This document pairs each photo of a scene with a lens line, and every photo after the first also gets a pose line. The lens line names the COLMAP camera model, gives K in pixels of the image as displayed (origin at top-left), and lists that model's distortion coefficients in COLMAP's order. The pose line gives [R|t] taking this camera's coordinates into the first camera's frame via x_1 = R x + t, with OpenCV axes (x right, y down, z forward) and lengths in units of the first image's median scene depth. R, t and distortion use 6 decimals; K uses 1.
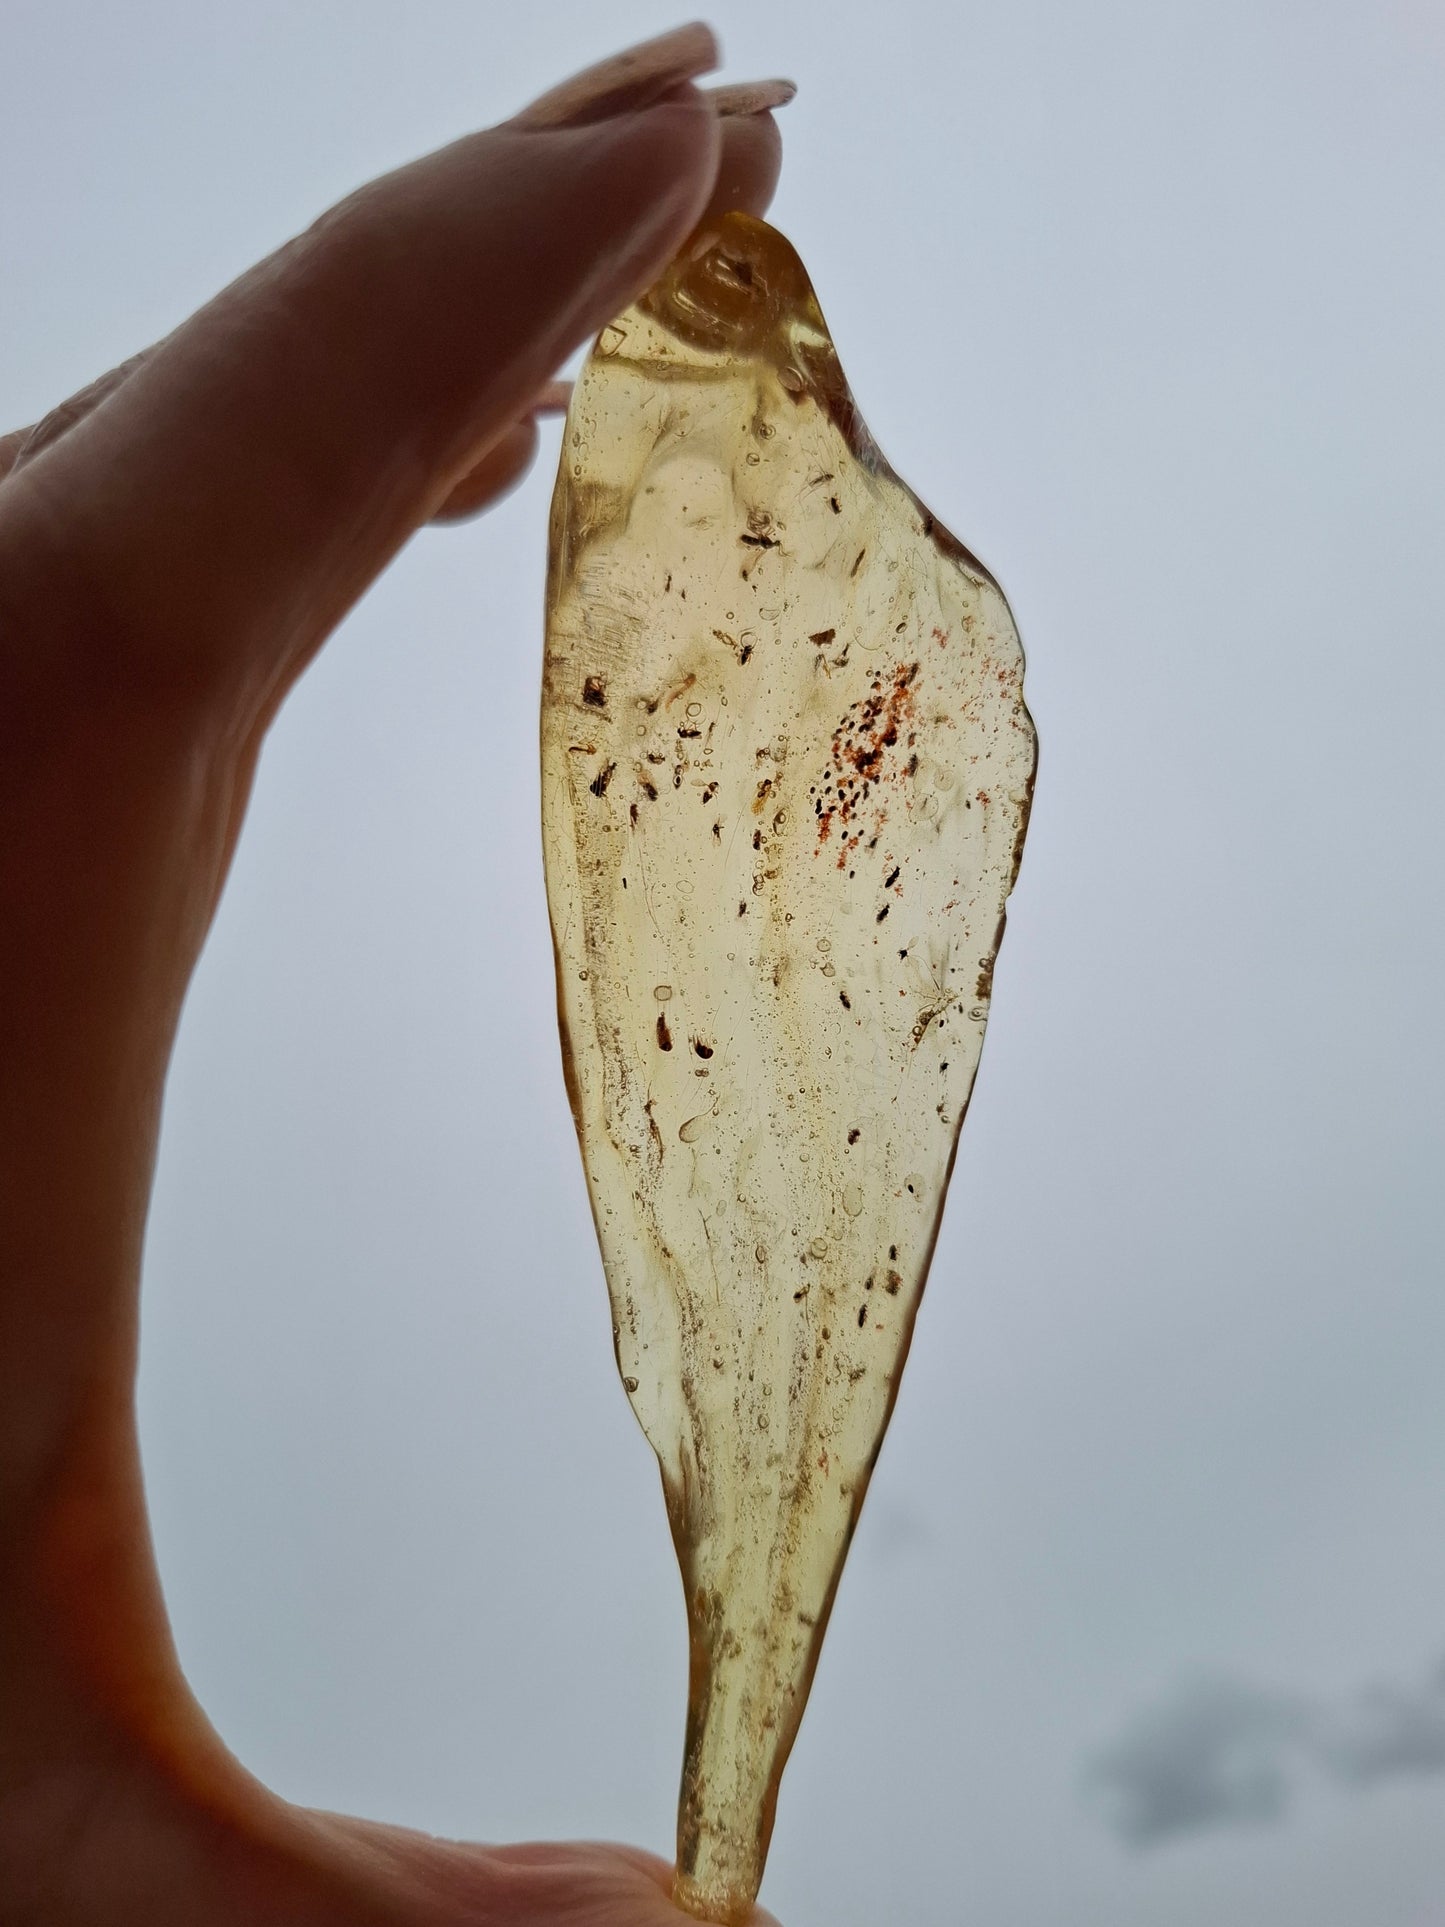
lens RADIAL K [[1549.2, 0, 714.1], [0, 1549.2, 972.4], [0, 0, 1]] dist [-0.058401, 0.004286]
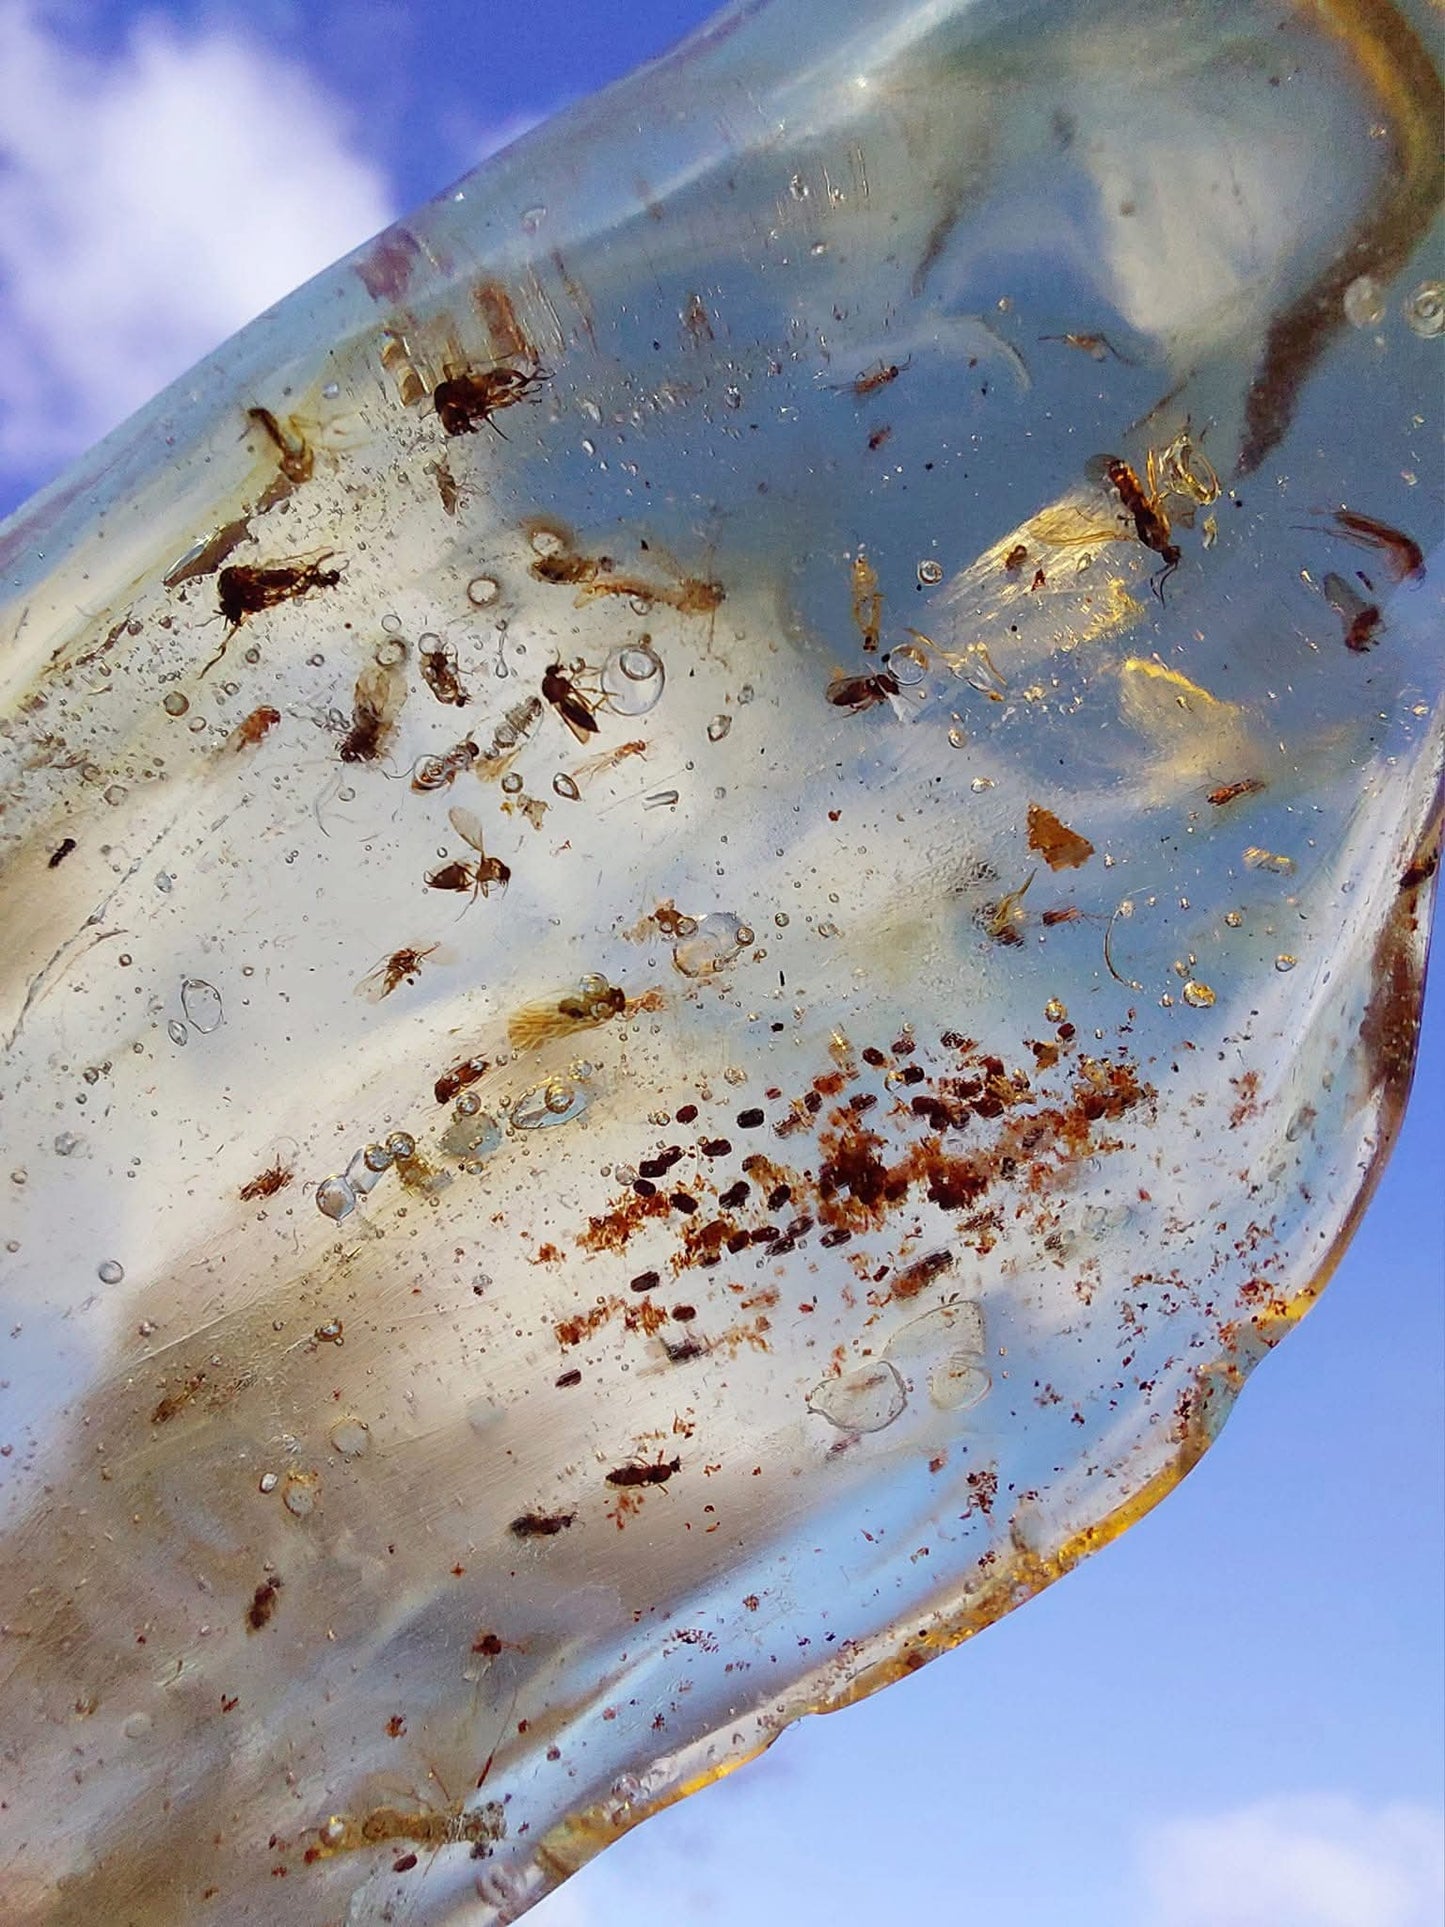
lens RADIAL K [[1549.2, 0, 720.4], [0, 1549.2, 973.1], [0, 0, 1]] dist [-0.058401, 0.004286]
pose [[0.641107, 0.759204, 0.112208, 0.009308], [-0.740632, 0.650368, -0.168776, -0.087245], [-0.201112, 0.025099, 0.979247, 0.677128]]
